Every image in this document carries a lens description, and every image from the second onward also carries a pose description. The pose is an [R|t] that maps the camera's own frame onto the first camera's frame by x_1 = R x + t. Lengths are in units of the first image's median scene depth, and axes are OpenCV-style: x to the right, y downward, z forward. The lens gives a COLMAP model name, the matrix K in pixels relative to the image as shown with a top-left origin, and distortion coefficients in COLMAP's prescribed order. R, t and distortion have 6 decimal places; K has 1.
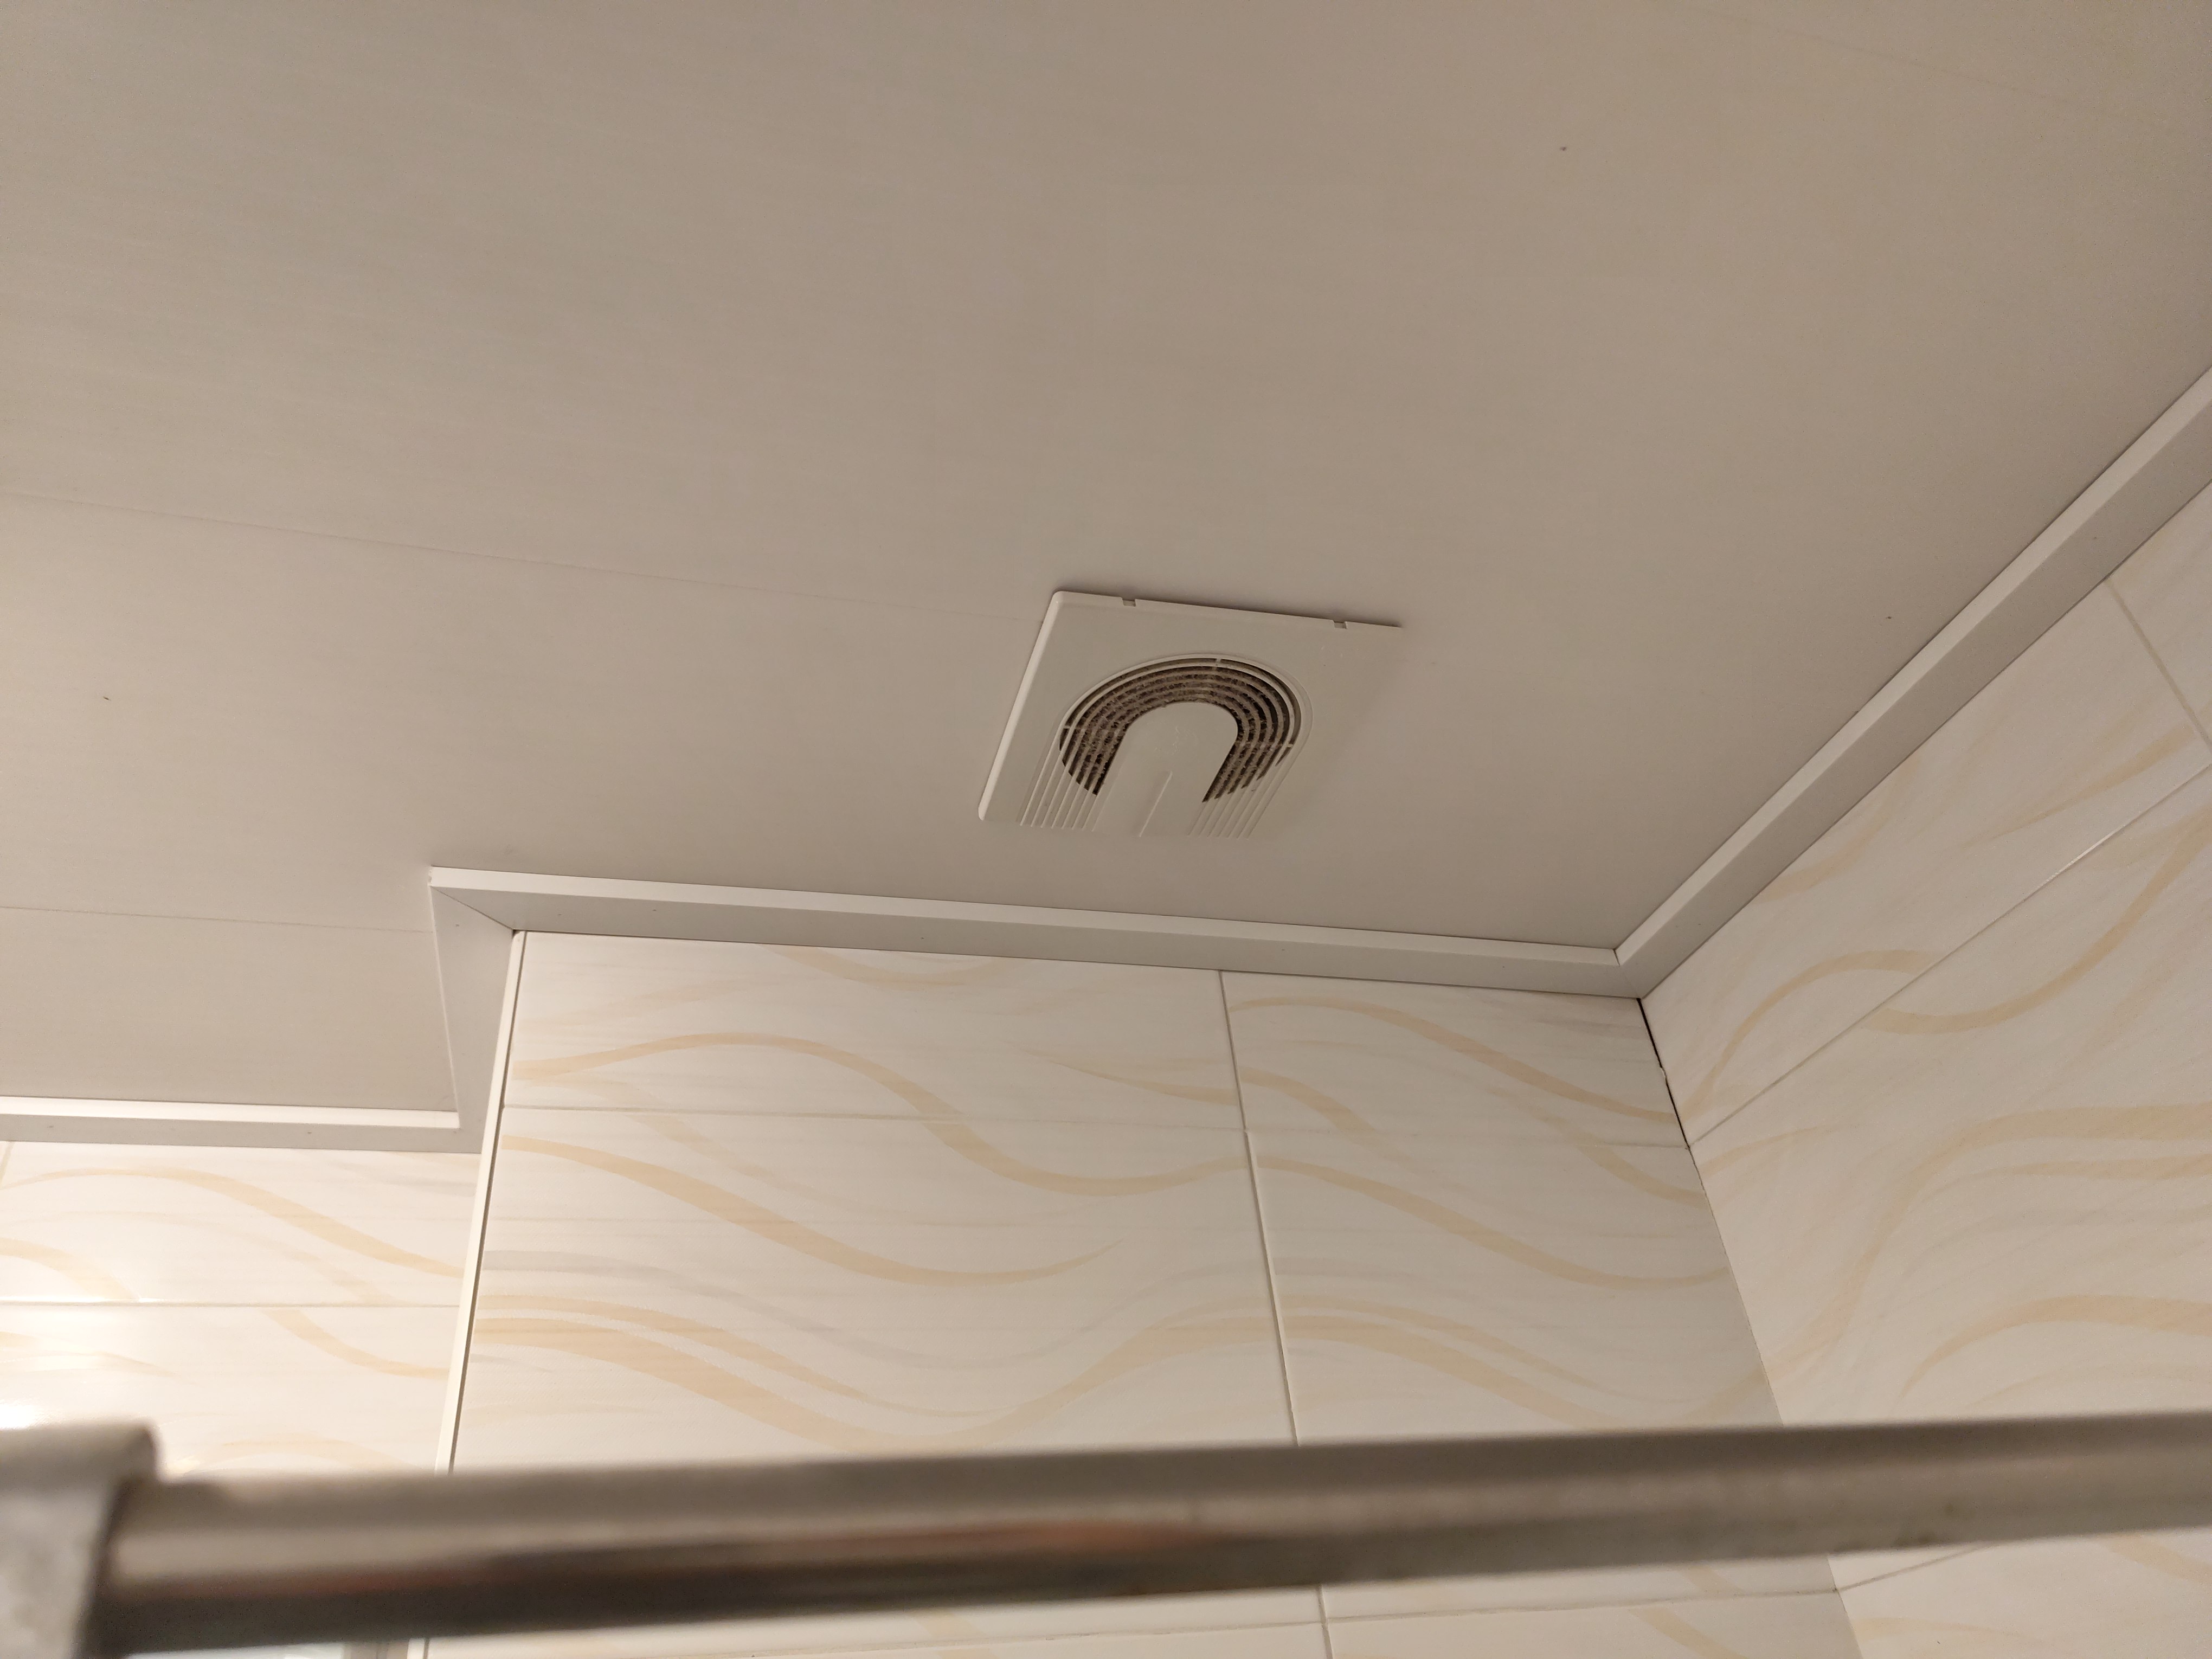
lens RADIAL K [[1480.2, 0, 1066.0], [0, 1480.2, 812.5], [0, 0, 1]] dist [-0.005022, -0.020181]
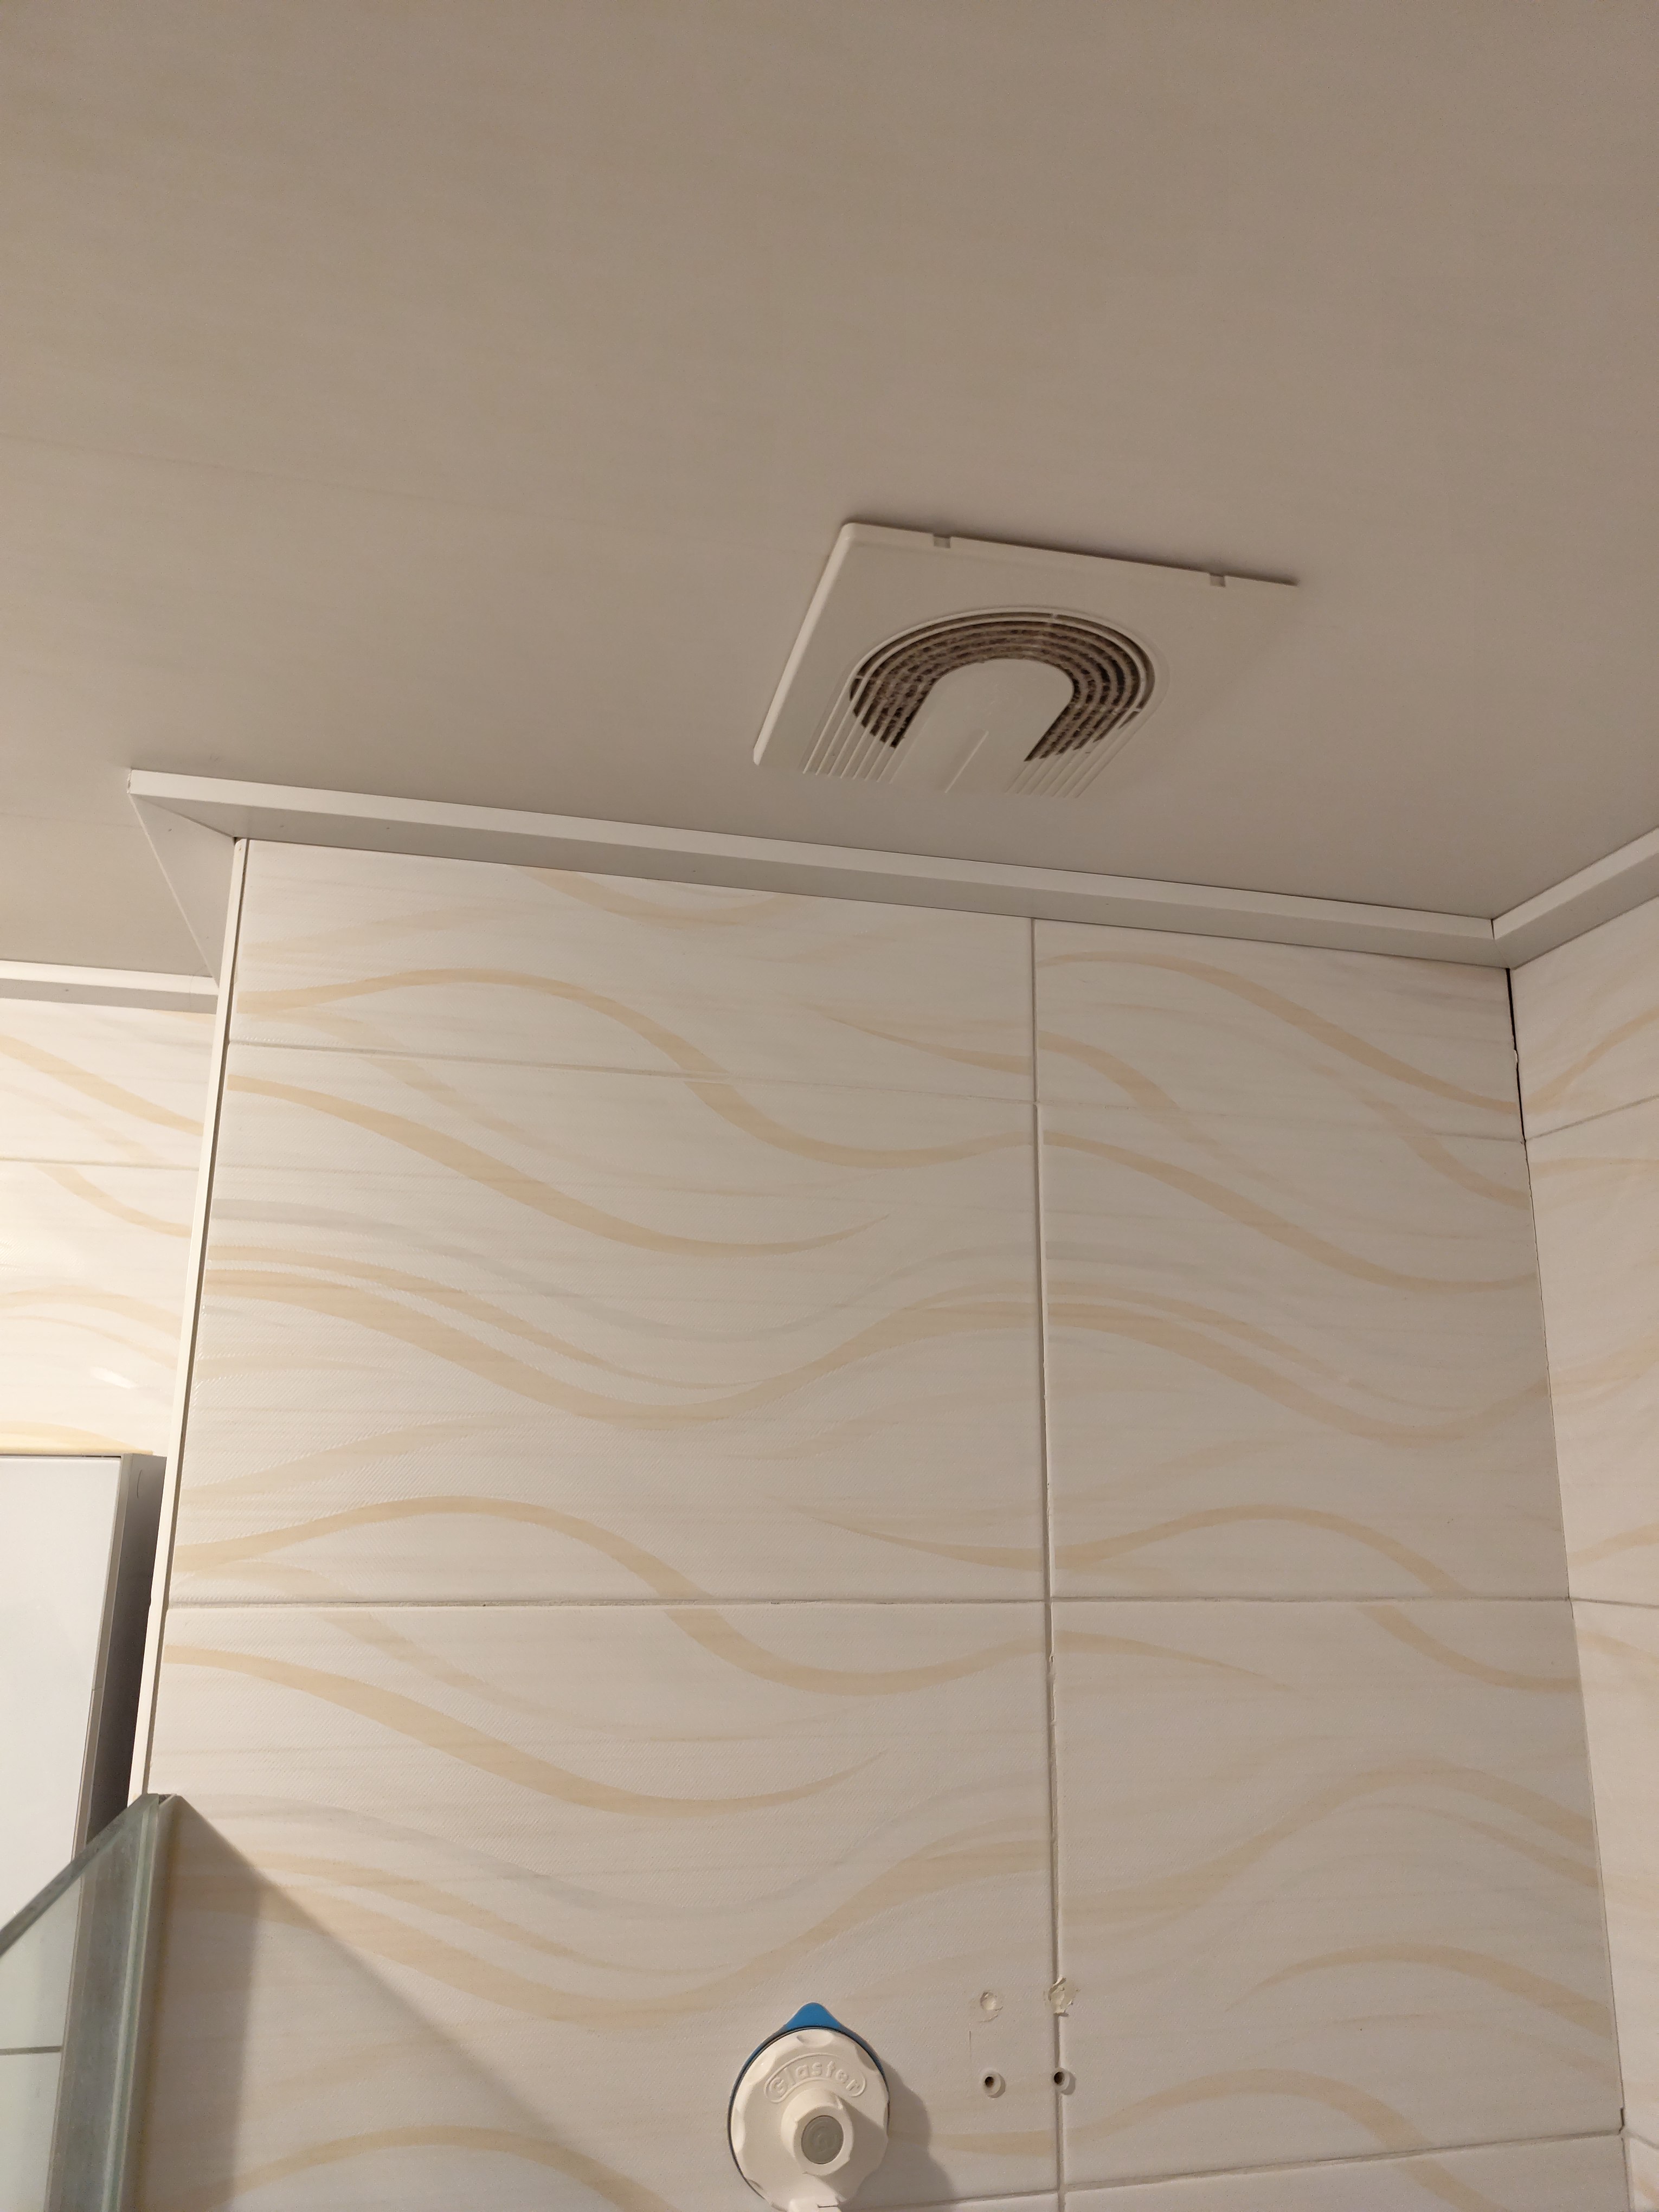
lens RADIAL K [[1480.2, 0, 811.1], [0, 1480.2, 1109.9], [0, 0, 1]] dist [-0.005022, -0.020181]
pose [[0.994970, 0.086292, -0.050880, 0.031993], [-0.061783, 0.928406, 0.366394, -0.118215], [0.078855, -0.361407, 0.929068, 0.145672]]
